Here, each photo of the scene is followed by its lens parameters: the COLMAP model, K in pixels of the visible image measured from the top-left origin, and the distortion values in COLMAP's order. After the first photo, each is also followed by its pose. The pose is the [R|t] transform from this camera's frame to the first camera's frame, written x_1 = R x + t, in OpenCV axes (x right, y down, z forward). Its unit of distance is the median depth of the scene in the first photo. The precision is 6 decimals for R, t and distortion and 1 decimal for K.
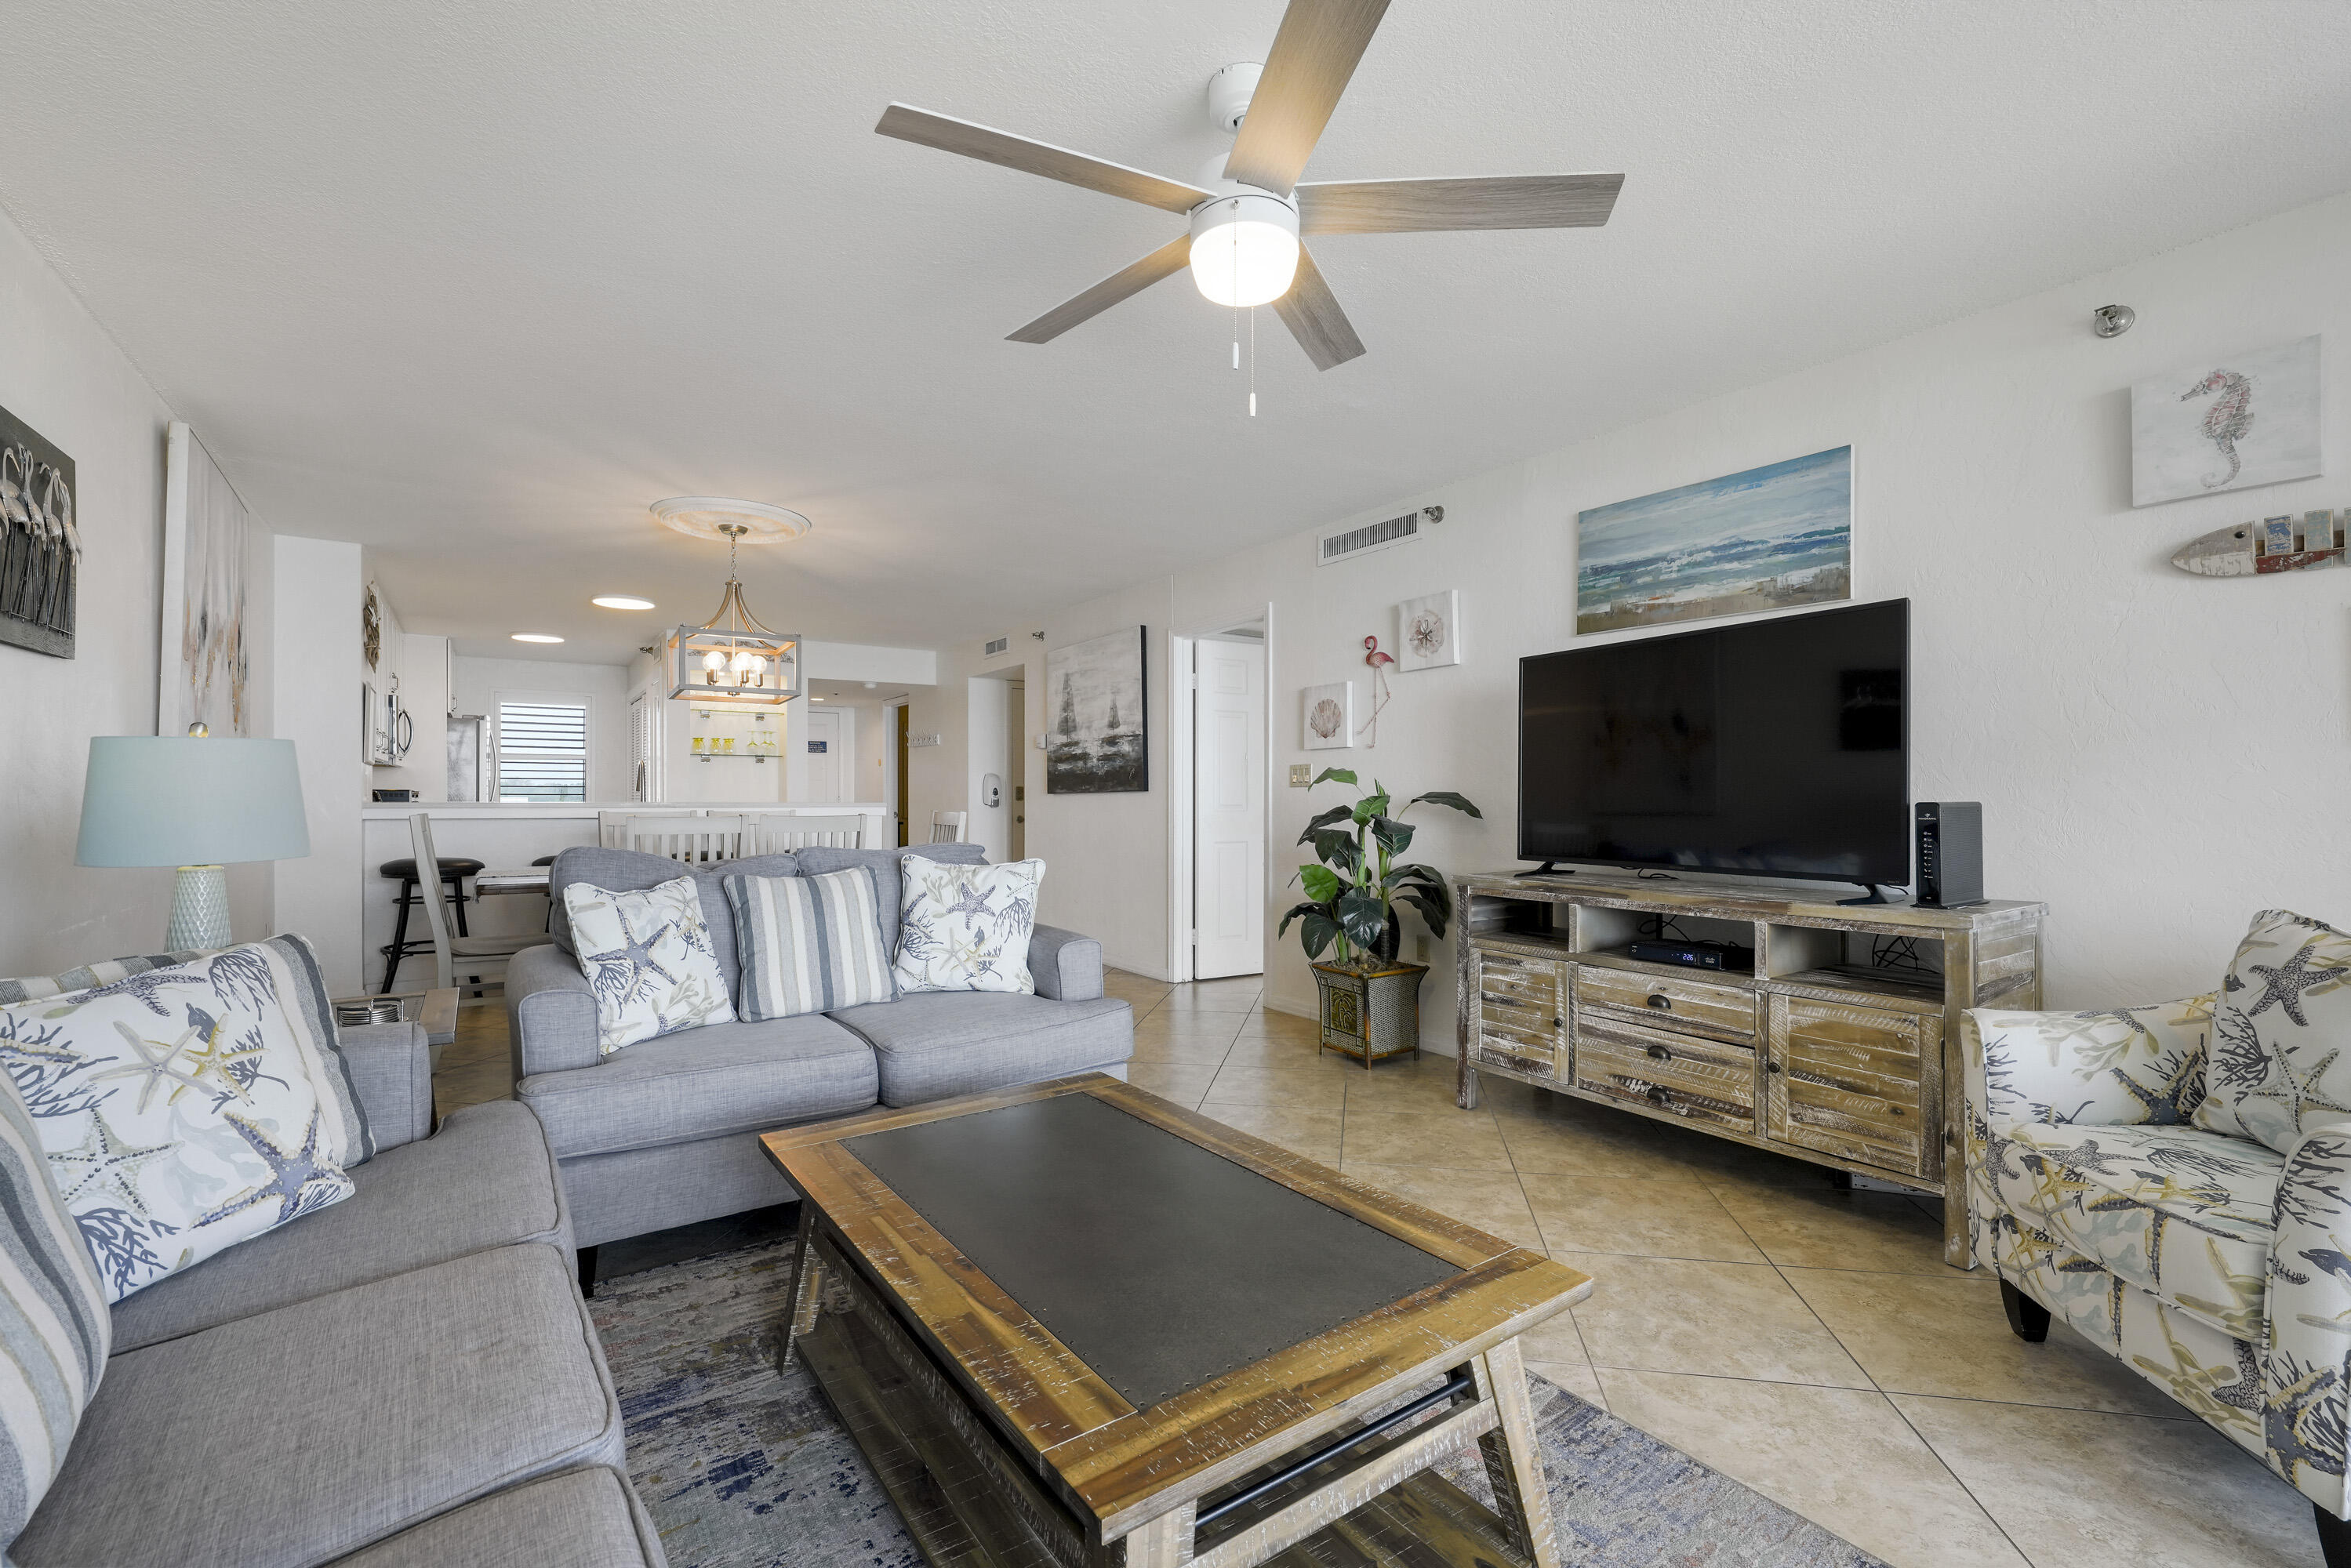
lens RADIAL K [[995.8, 0, 1175.8], [0, 995.8, 794.1], [0, 0, 1]] dist [-0.004171, 0.000472]
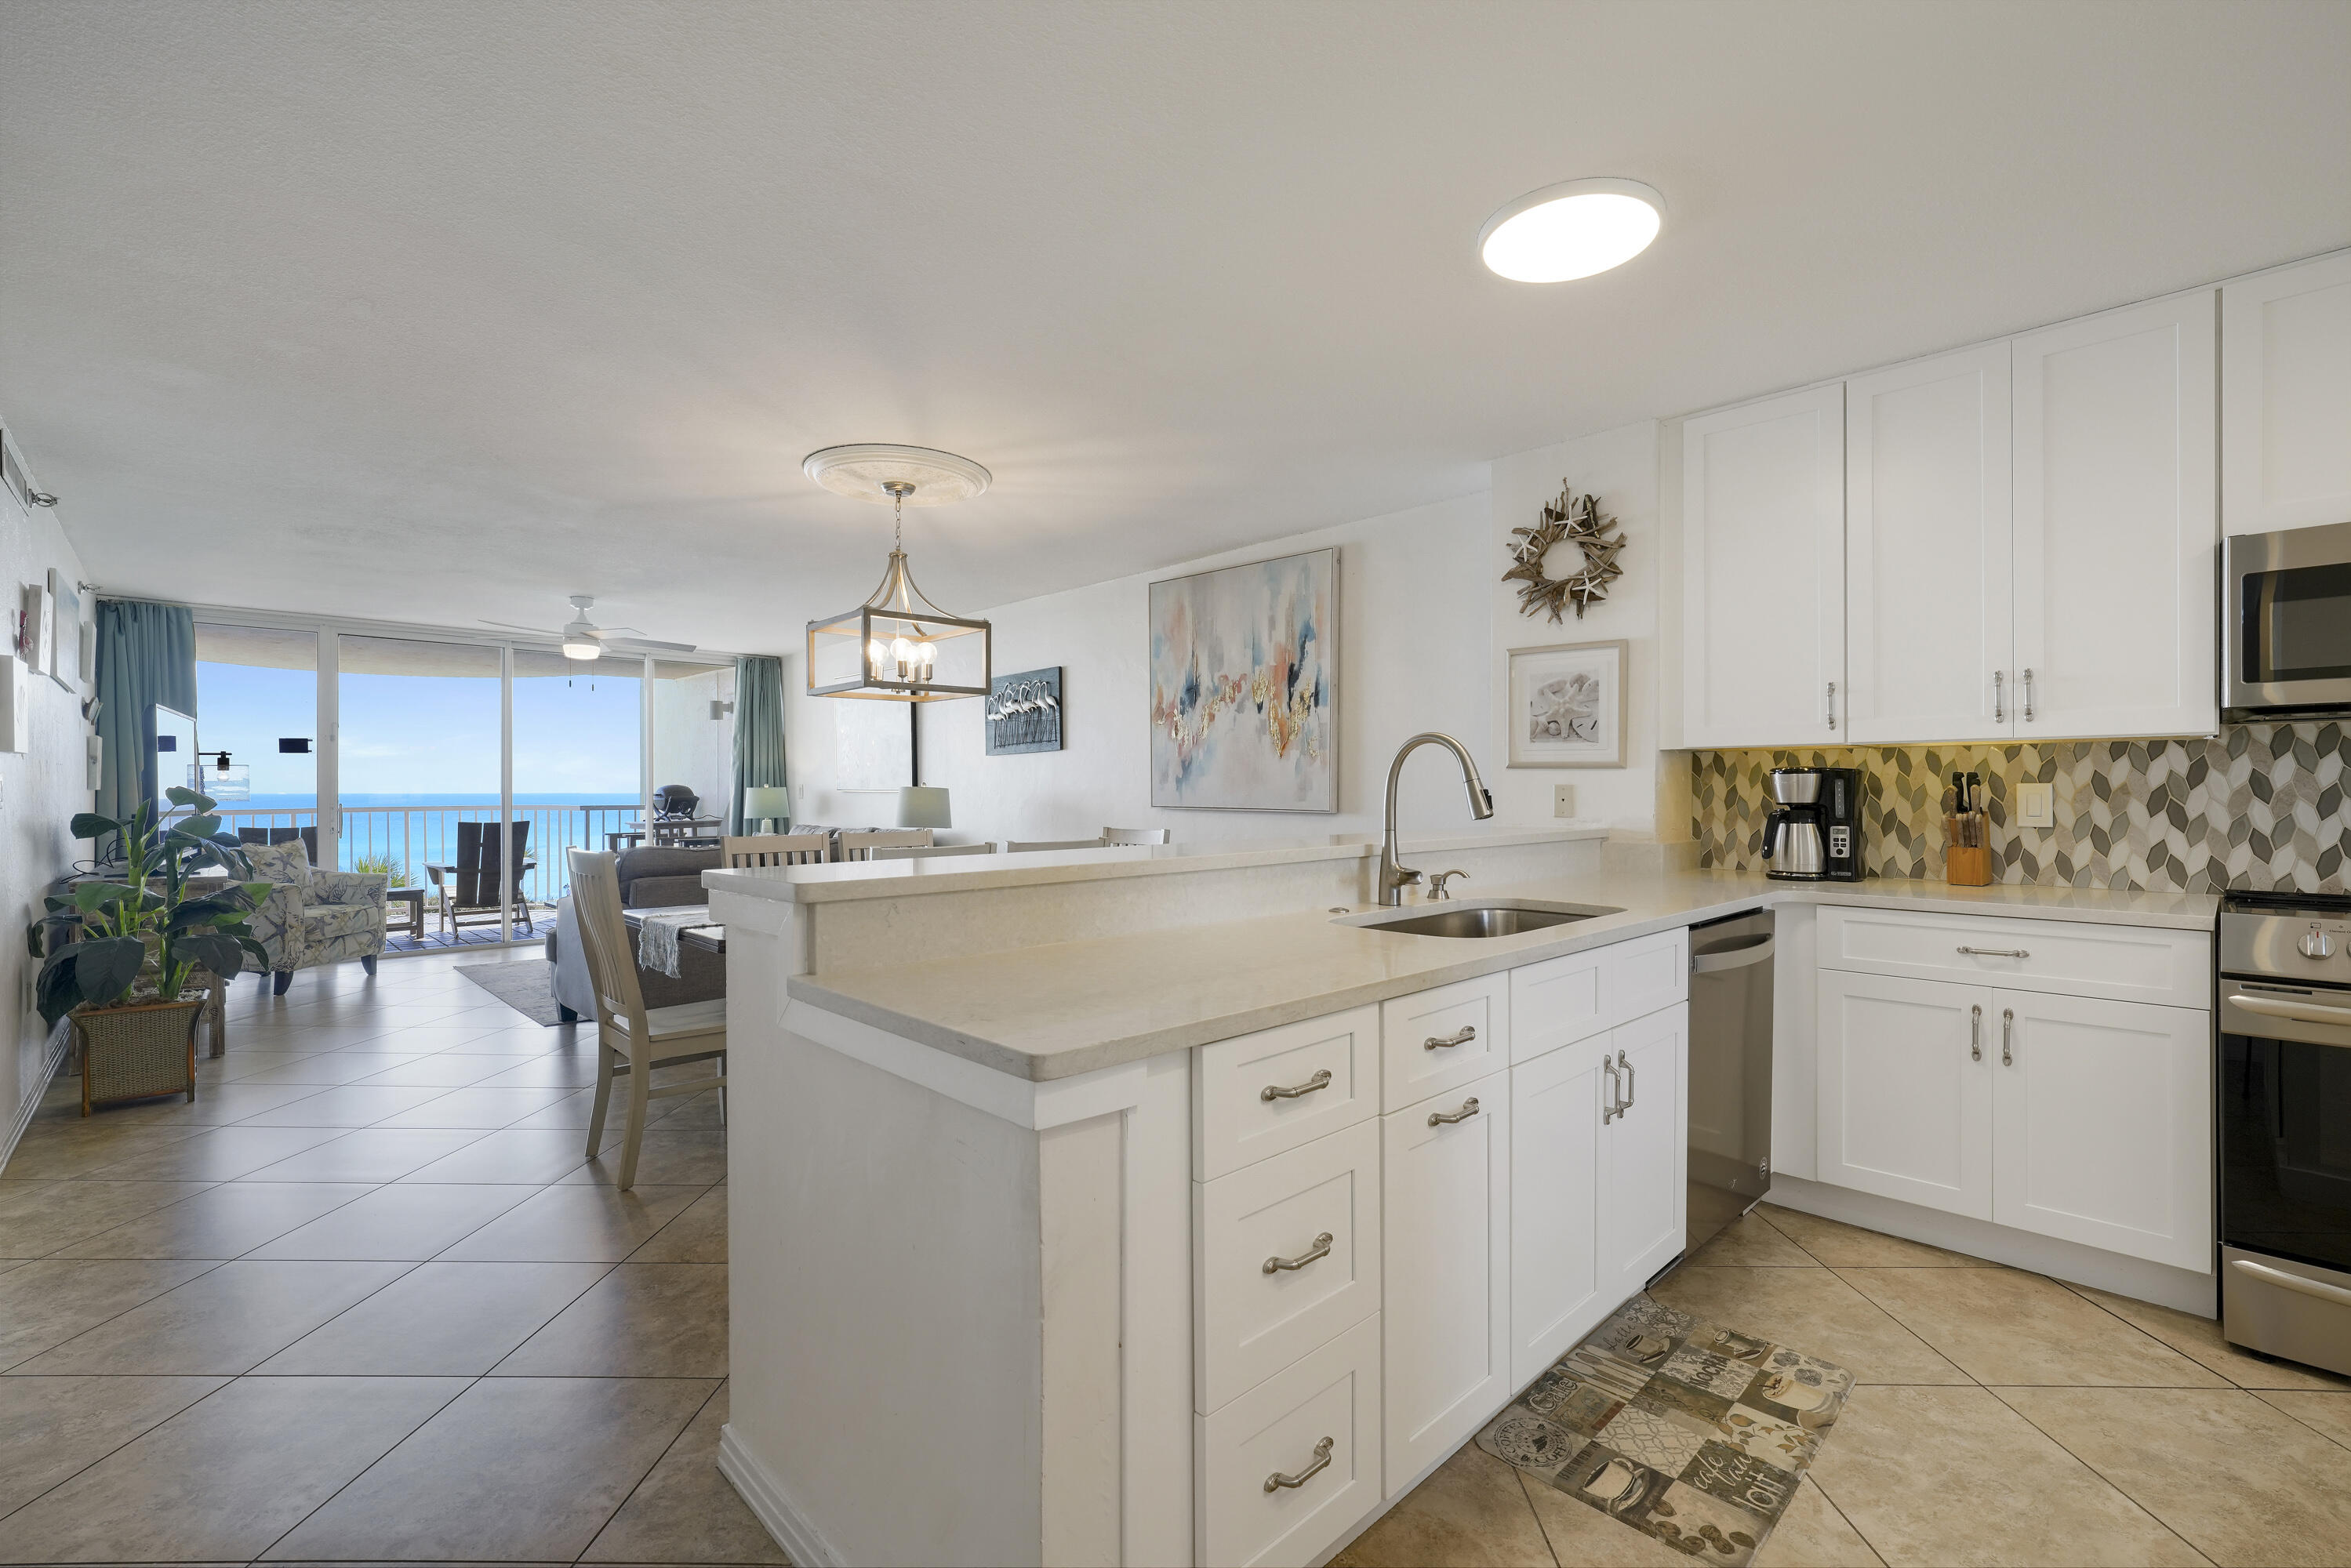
lens RADIAL K [[1016.6, 0, 1175.5], [0, 1016.6, 784.0], [0, 0, 1]] dist [-0.000841, 0.000441]
pose [[-0.986899, 0.000773, -0.161335, -0.797289], [0.002208, 0.999960, -0.008715, -0.025572], [0.161322, -0.008957, -0.986861, 2.766833]]
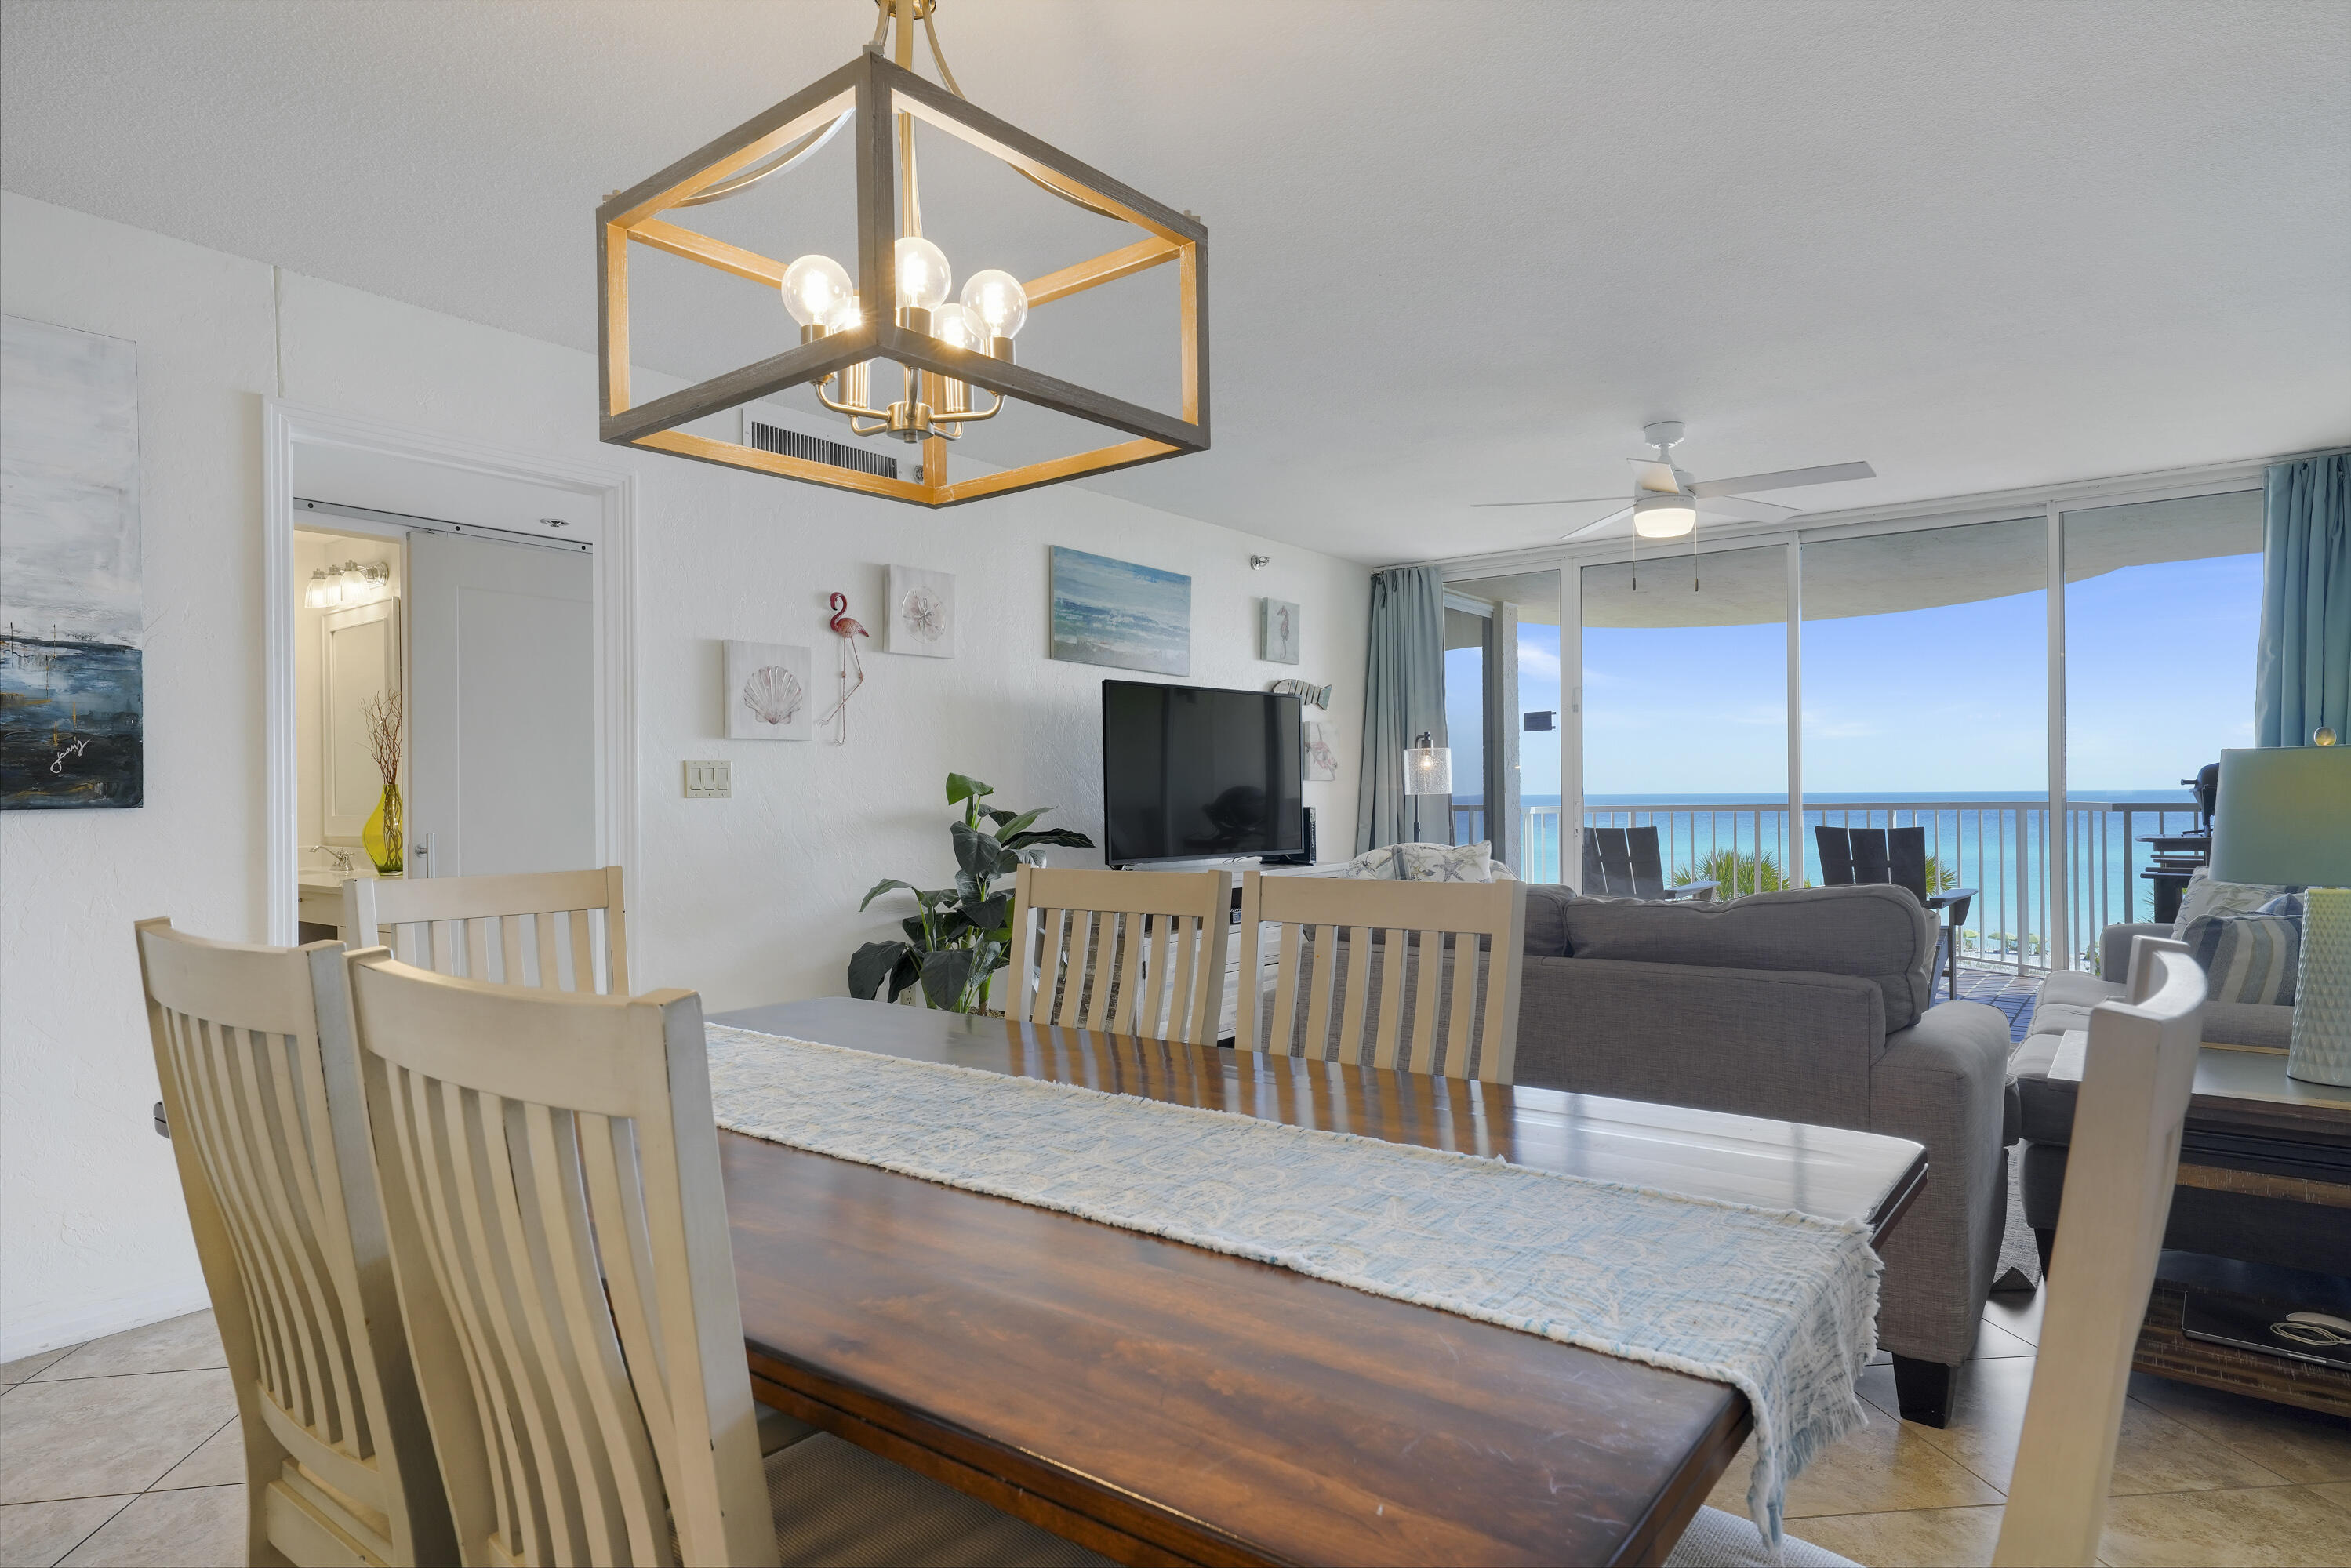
lens RADIAL K [[1317.4, 0, 1175.8], [0, 1317.4, 787.0], [0, 0, 1]] dist [0.012934, -0.000550]
pose [[-0.311851, 0.008493, 0.950093, -1.170501], [0.005461, 0.999960, -0.007146, -0.009888], [-0.950115, 0.002960, -0.311885, 1.547306]]
